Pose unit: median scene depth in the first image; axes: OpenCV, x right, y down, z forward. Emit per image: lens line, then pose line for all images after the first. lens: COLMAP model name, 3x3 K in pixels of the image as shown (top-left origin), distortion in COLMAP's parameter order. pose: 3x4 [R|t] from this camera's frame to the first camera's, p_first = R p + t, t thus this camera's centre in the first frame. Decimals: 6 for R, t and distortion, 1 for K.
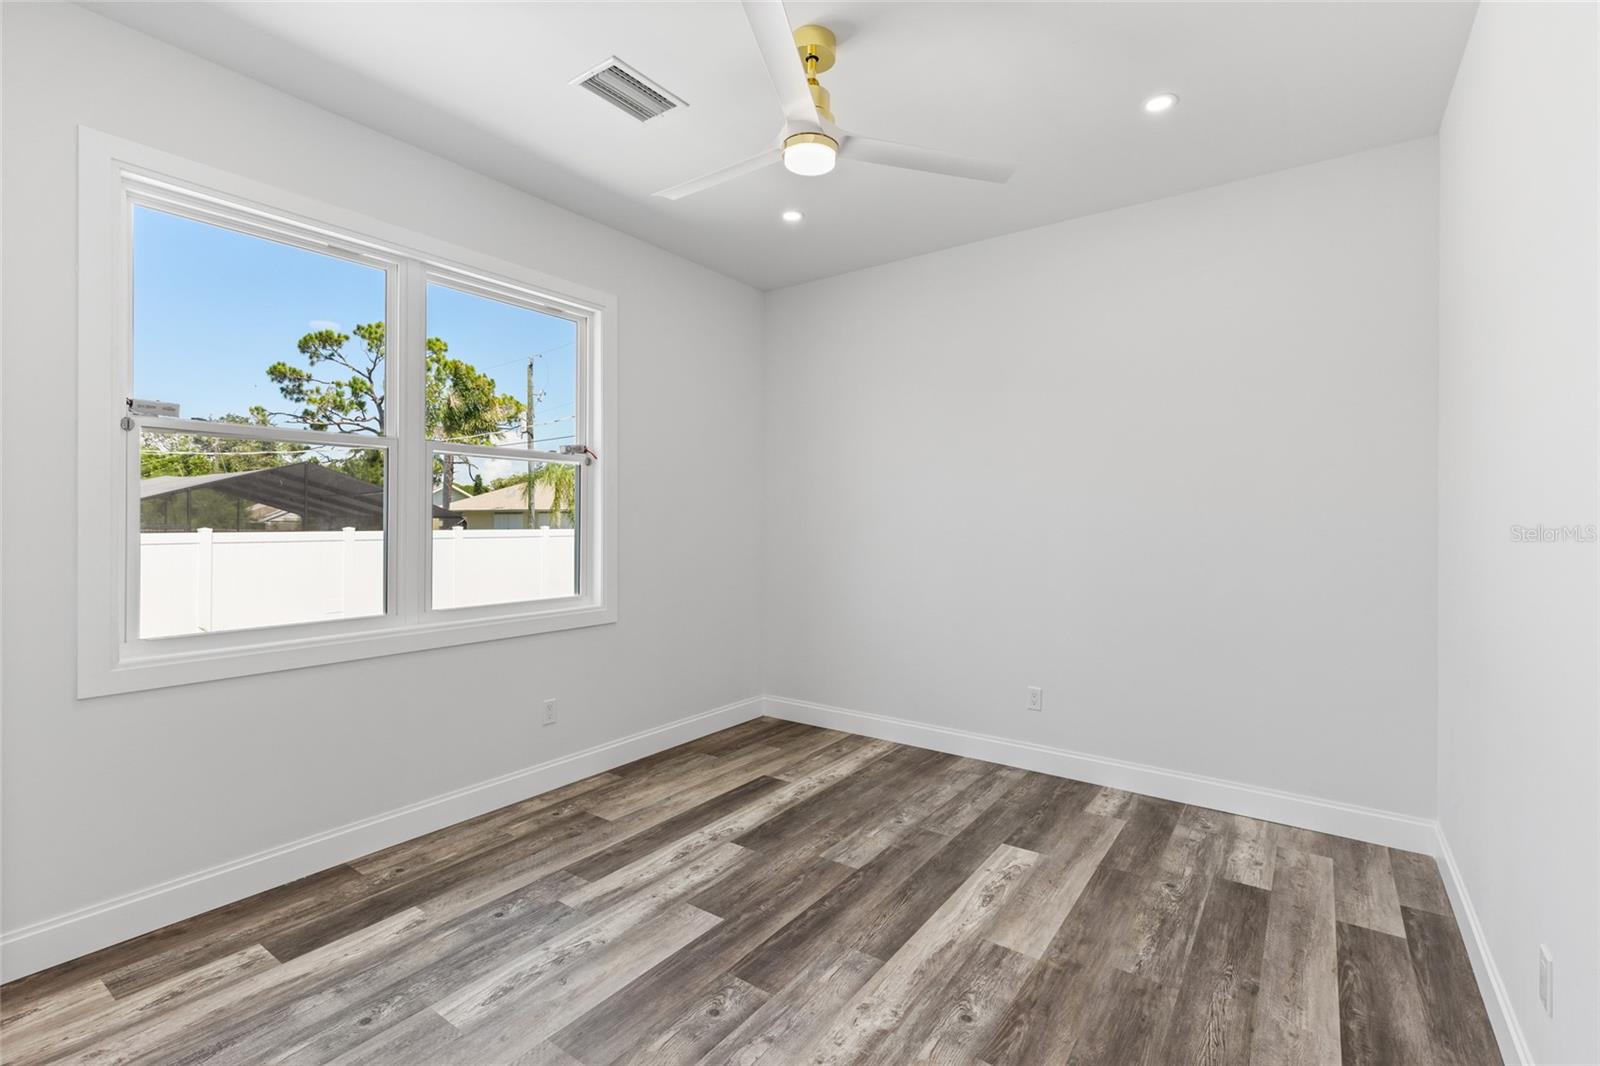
lens RADIAL K [[721.4, 0, 801.2], [0, 721.4, 520.8], [0, 0, 1]] dist [0.003313, -0.000480]
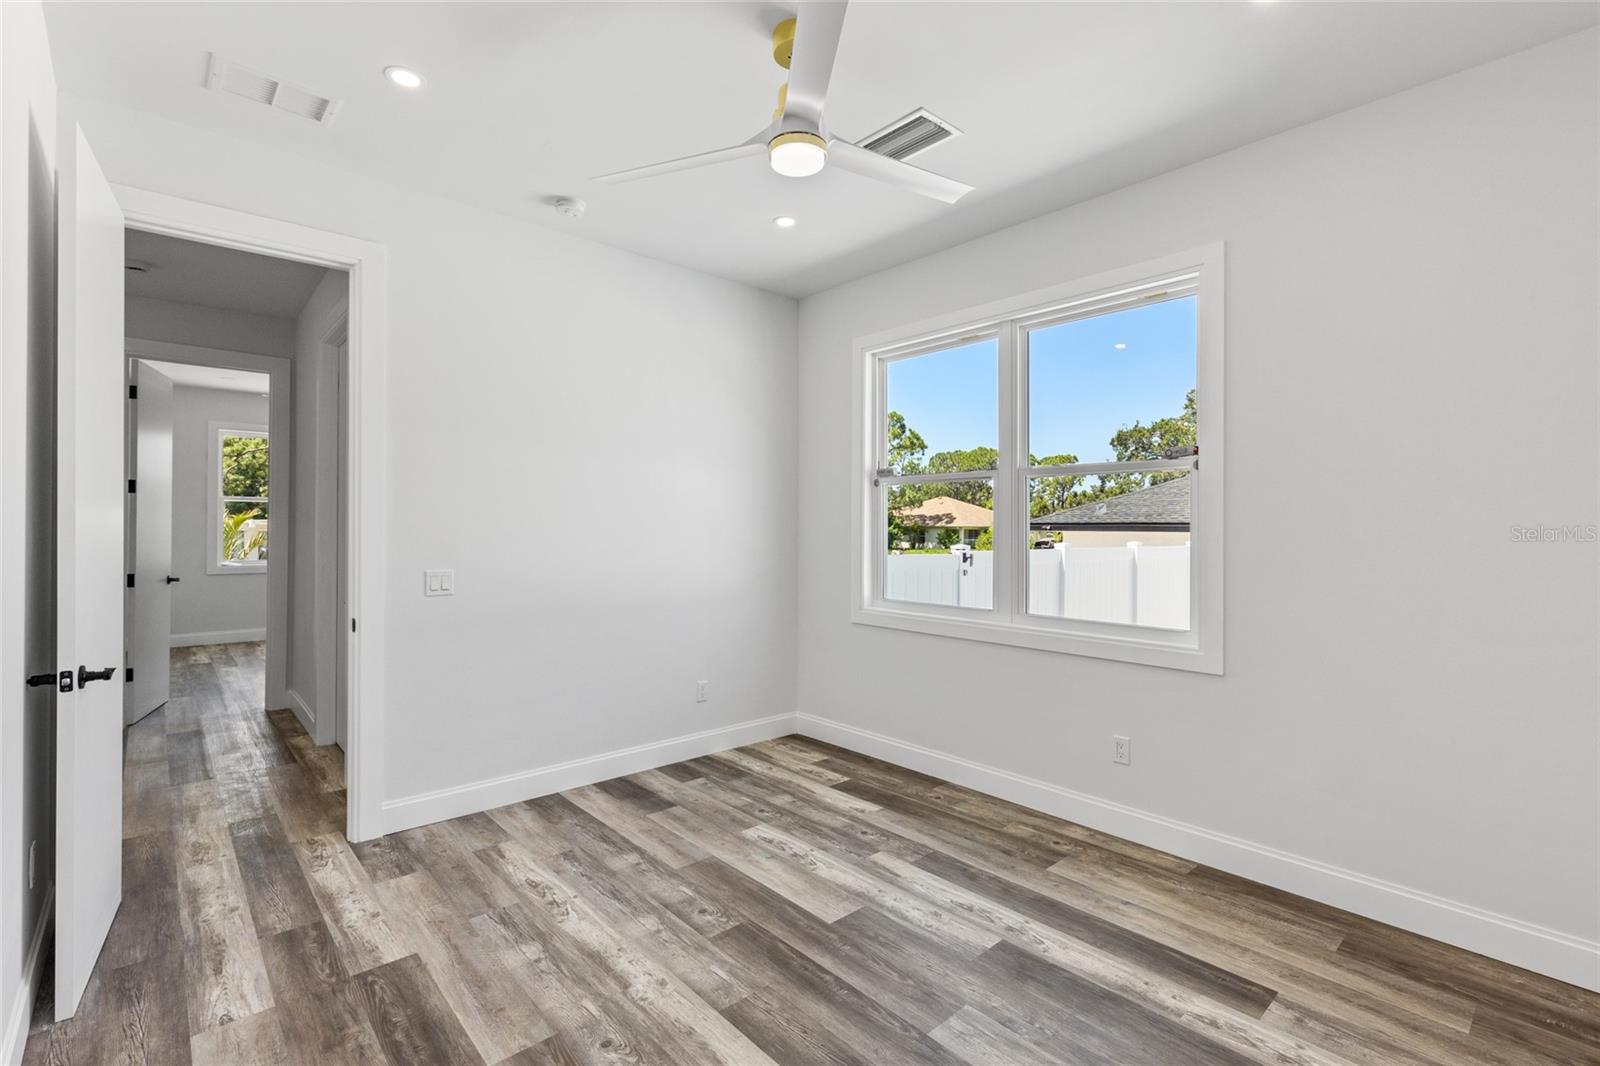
lens RADIAL K [[721.4, 0, 801.2], [0, 721.4, 520.8], [0, 0, 1]] dist [0.003313, -0.000480]
pose [[-0.212787, -0.012615, -0.977017, 0.819545], [-0.009691, 0.999895, -0.010800, -0.011332], [0.977051, 0.007170, -0.212886, 1.049433]]
